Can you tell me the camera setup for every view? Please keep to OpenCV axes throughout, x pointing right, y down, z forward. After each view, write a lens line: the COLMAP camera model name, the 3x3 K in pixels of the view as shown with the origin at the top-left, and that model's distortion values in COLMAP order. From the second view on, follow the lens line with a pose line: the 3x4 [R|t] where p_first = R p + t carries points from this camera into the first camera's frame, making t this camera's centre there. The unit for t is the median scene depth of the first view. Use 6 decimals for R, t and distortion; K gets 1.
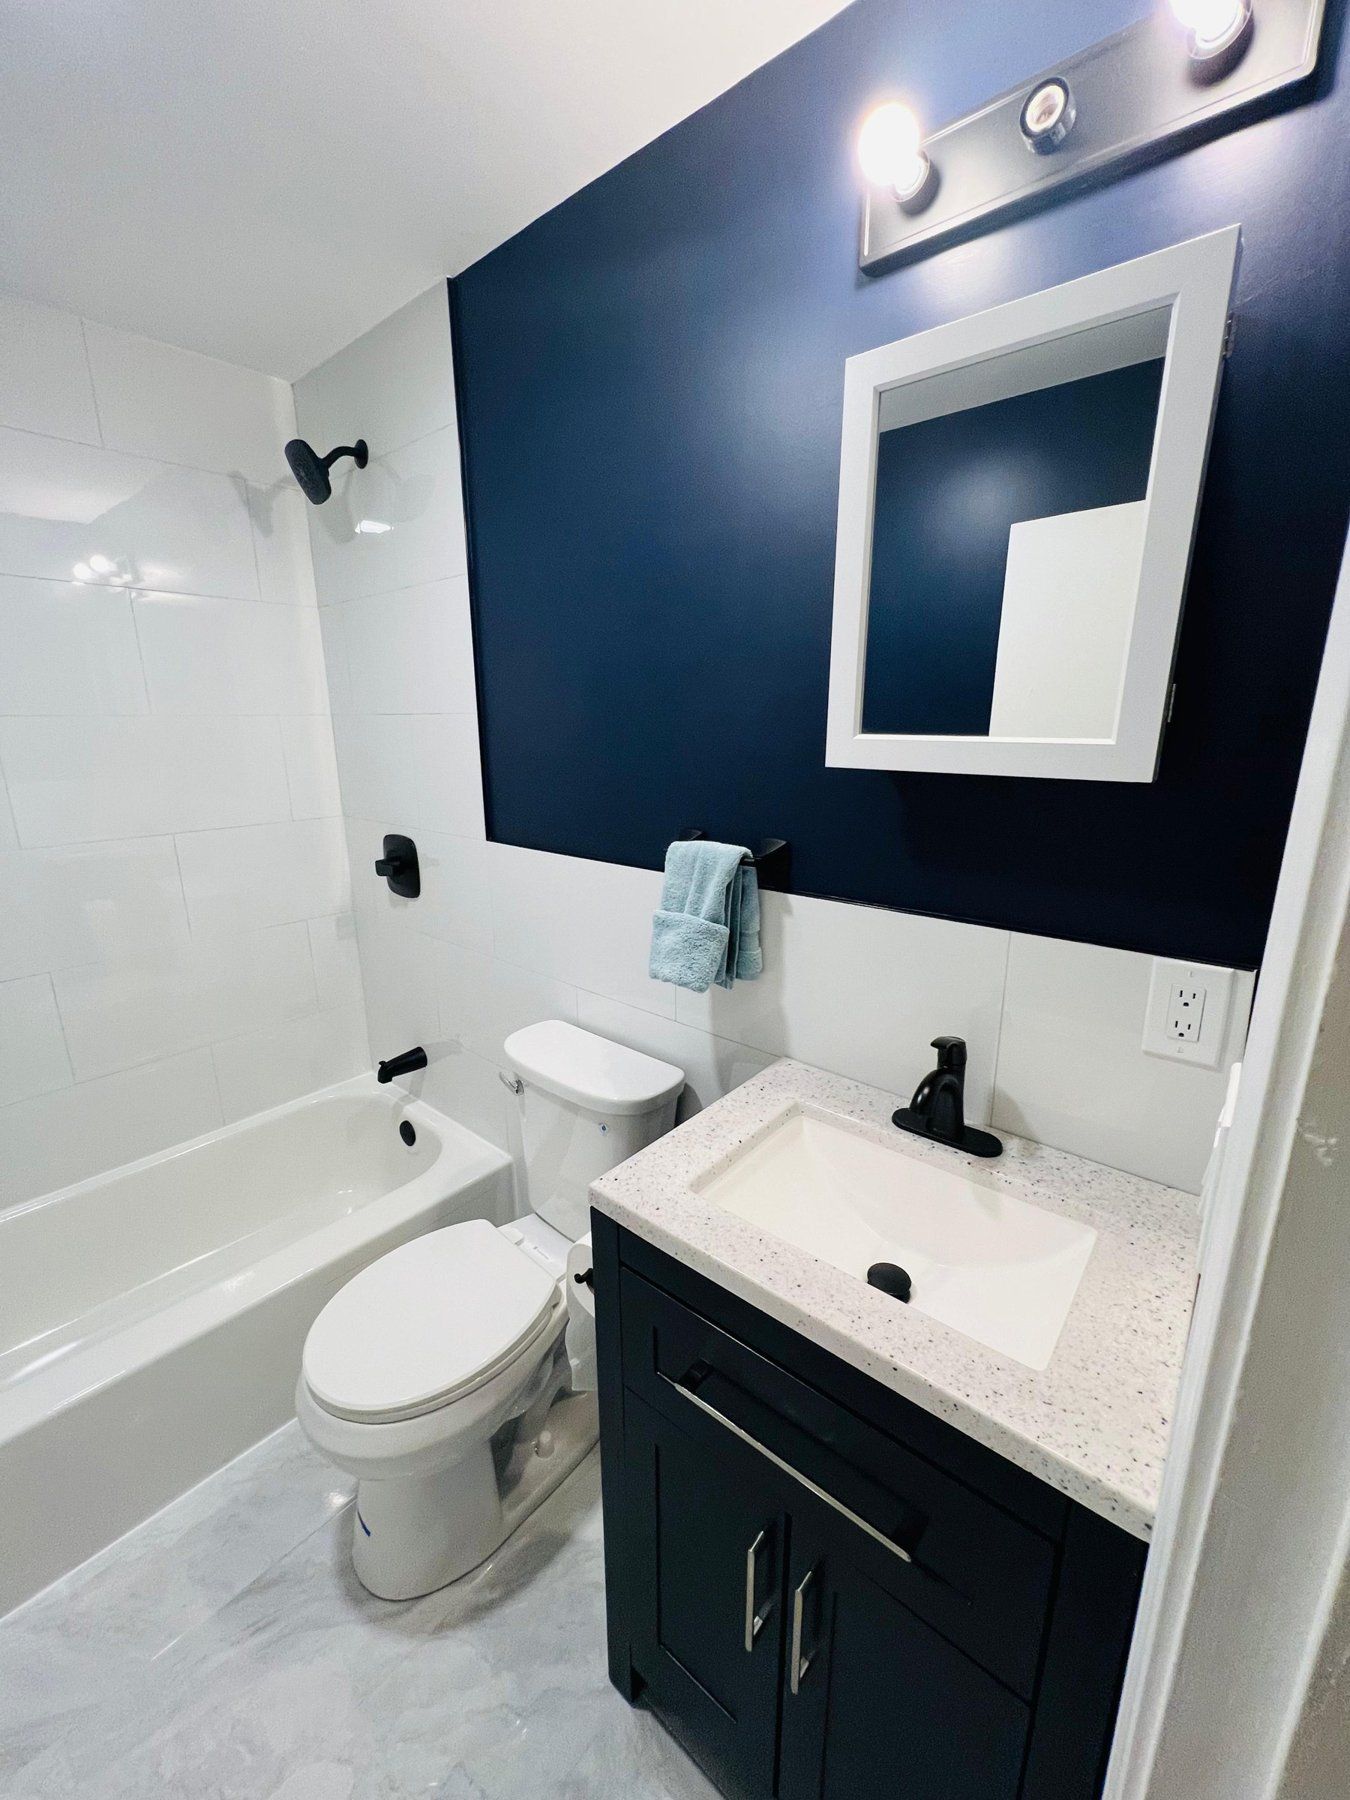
lens RADIAL K [[720.3, 0, 675.9], [0, 720.3, 895.8], [0, 0, 1]] dist [0.001045, -0.000397]
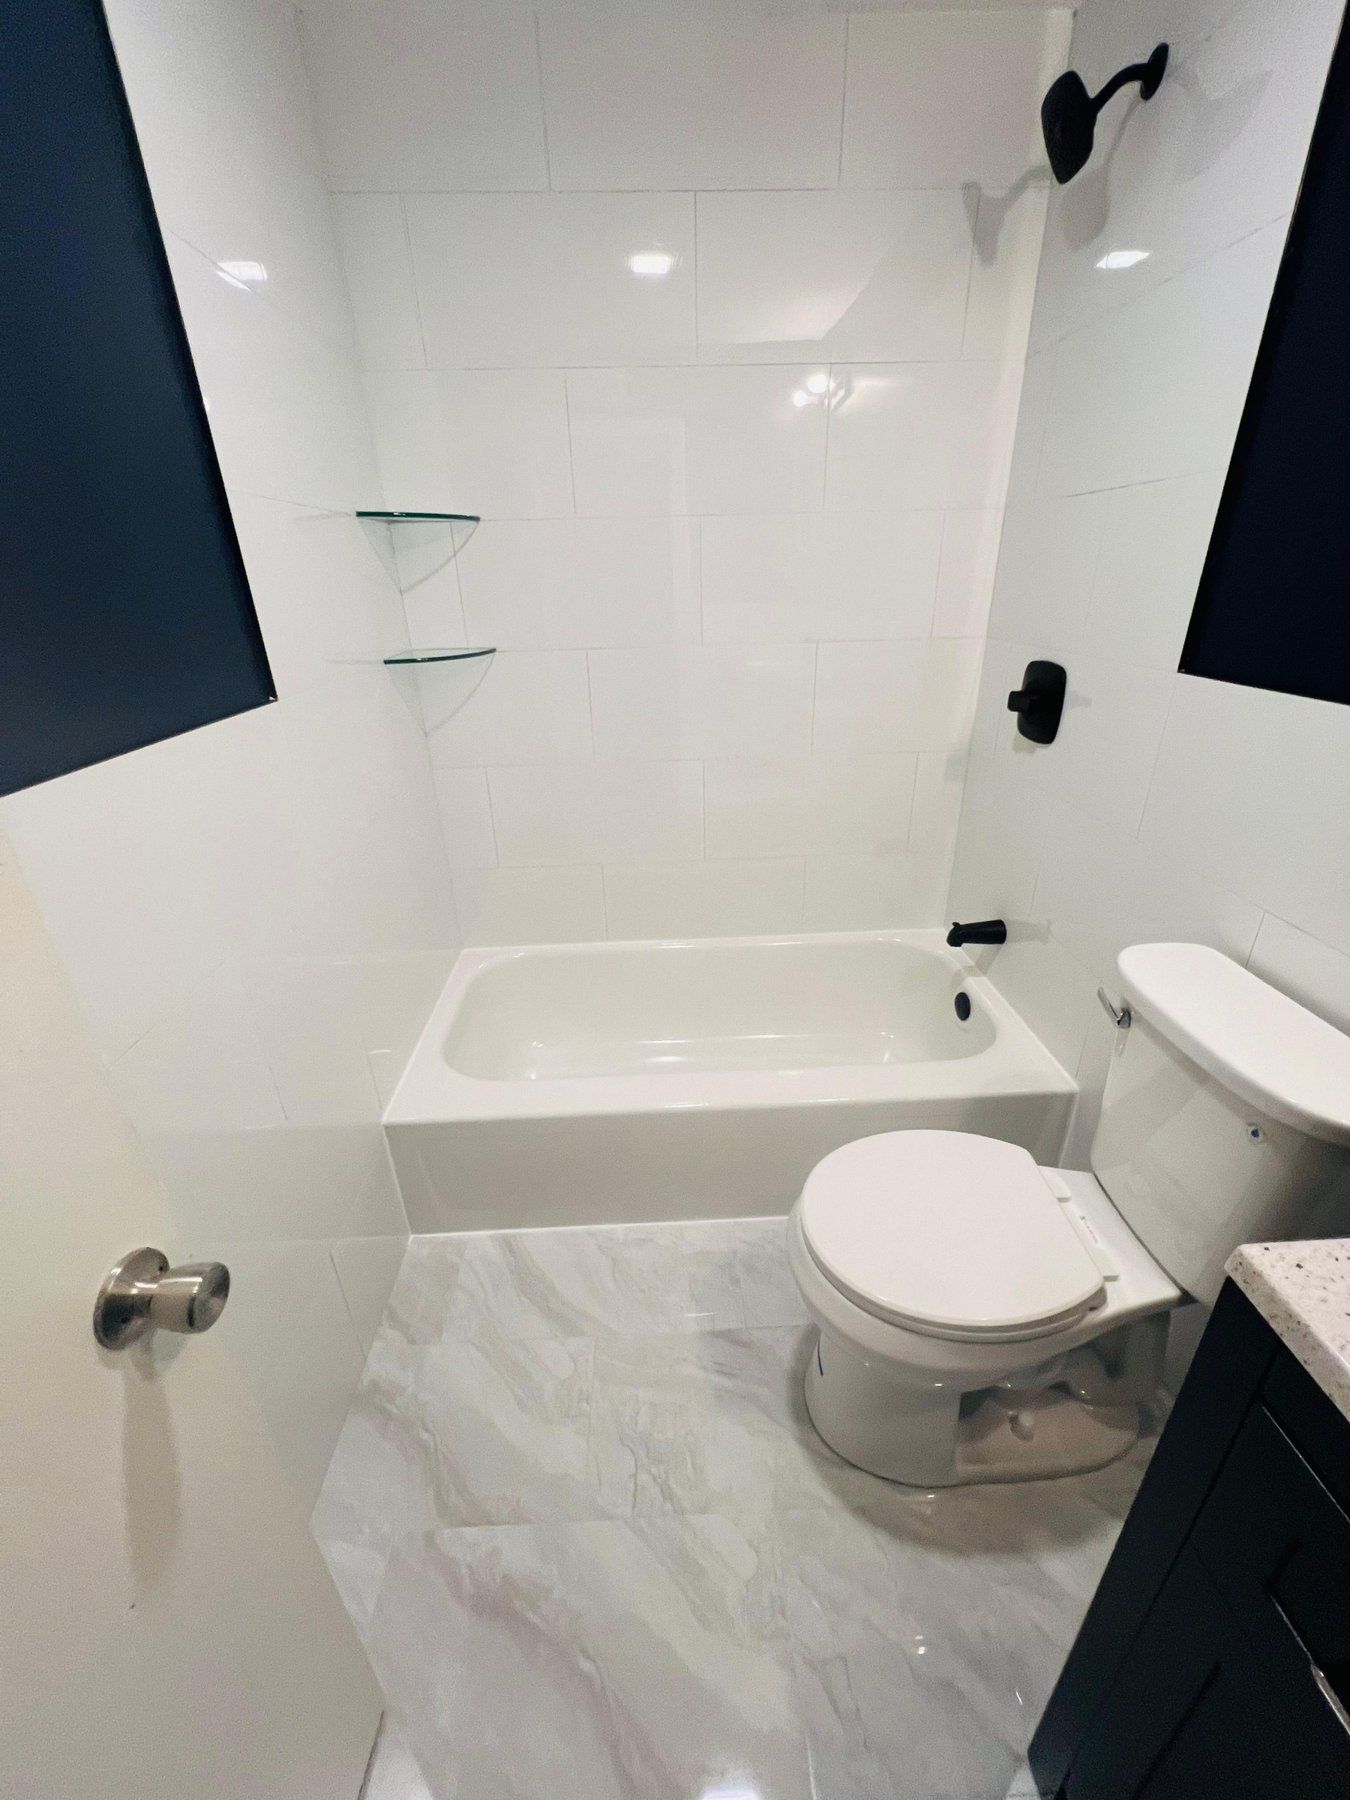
lens RADIAL K [[720.3, 0, 675.5], [0, 720.3, 899.1], [0, 0, 1]] dist [0.001045, -0.000397]
pose [[0.682131, 0.290940, -0.670859, -0.066667], [-0.153891, 0.954010, 0.257260, 0.030383], [0.714853, -0.072246, 0.695533, 0.160415]]
